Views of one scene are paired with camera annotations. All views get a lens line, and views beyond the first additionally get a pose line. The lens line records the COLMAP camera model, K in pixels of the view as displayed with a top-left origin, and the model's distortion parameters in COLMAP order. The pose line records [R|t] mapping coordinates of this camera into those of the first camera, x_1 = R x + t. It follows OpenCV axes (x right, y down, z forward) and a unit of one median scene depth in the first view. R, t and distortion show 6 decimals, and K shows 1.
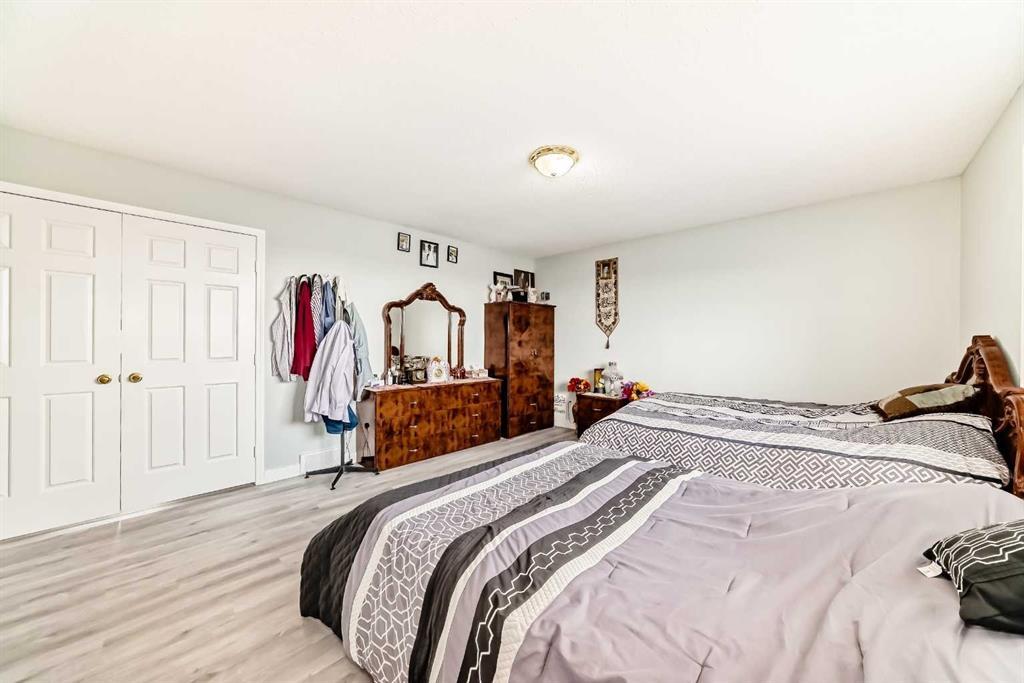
lens RADIAL K [[365.4, 0, 512.0], [0, 365.4, 341.5], [0, 0, 1]] dist [-0.027478, 0.007990]
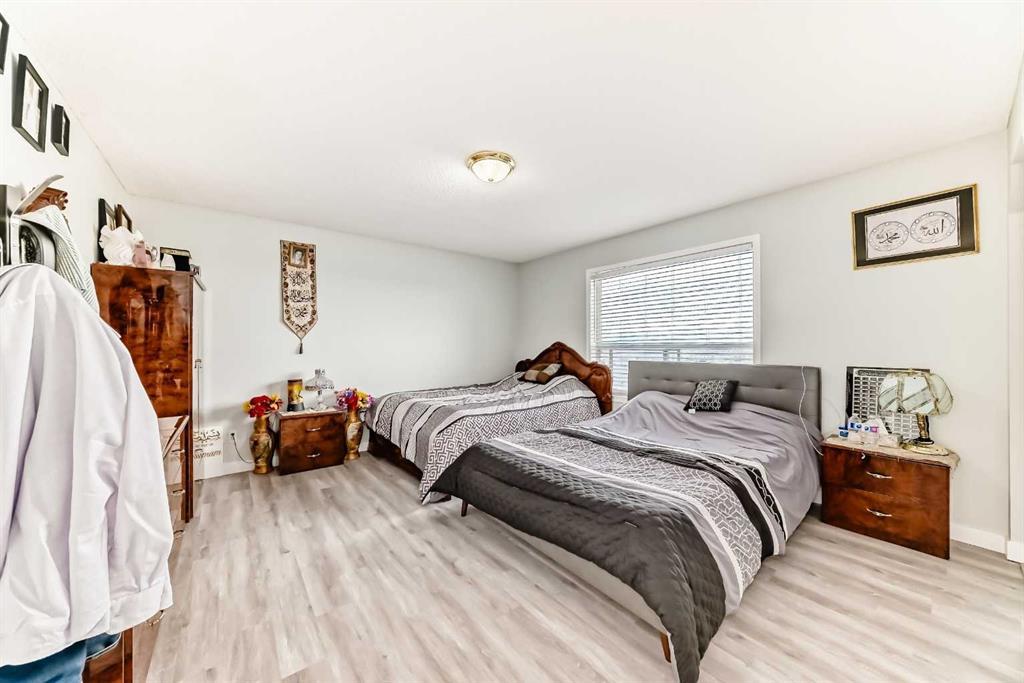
lens RADIAL K [[365.4, 0, 512.0], [0, 365.4, 341.5], [0, 0, 1]] dist [-0.027478, 0.007990]
pose [[0.156970, 0.012244, 0.987527, -0.457005], [-0.004084, 0.999923, -0.011749, -0.000027], [-0.987595, -0.002189, 0.157008, 0.413757]]
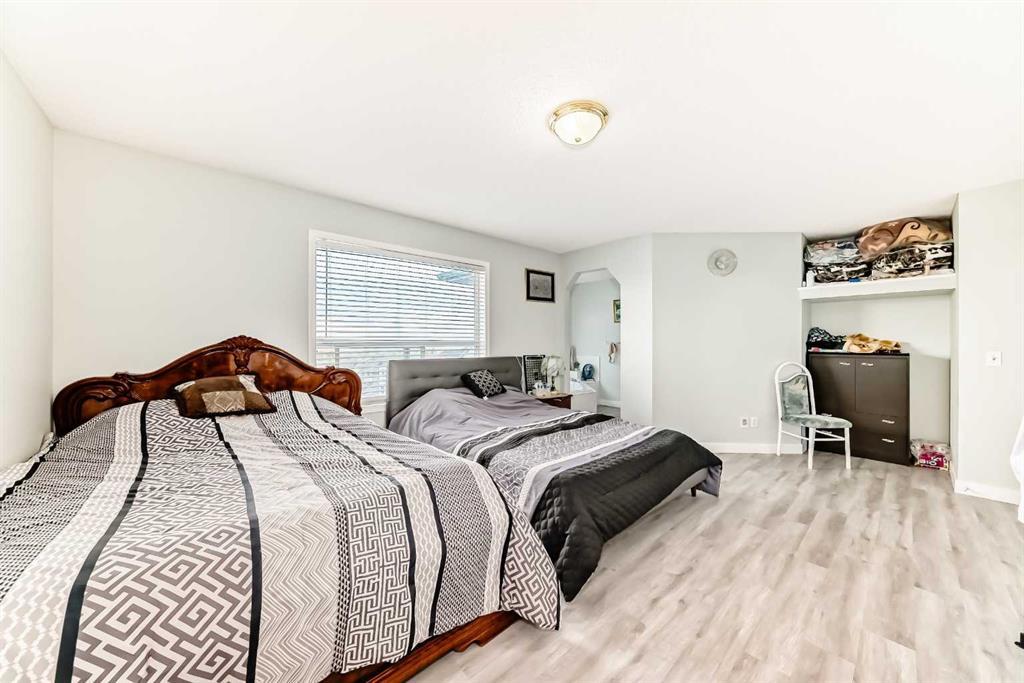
lens RADIAL K [[365.4, 0, 512.0], [0, 365.4, 341.5], [0, 0, 1]] dist [-0.027478, 0.007990]
pose [[-0.996244, -0.000924, 0.086584, 0.092272], [-0.001752, 0.999953, -0.009484, 0.002080], [-0.086572, -0.009600, -0.996199, 0.951919]]
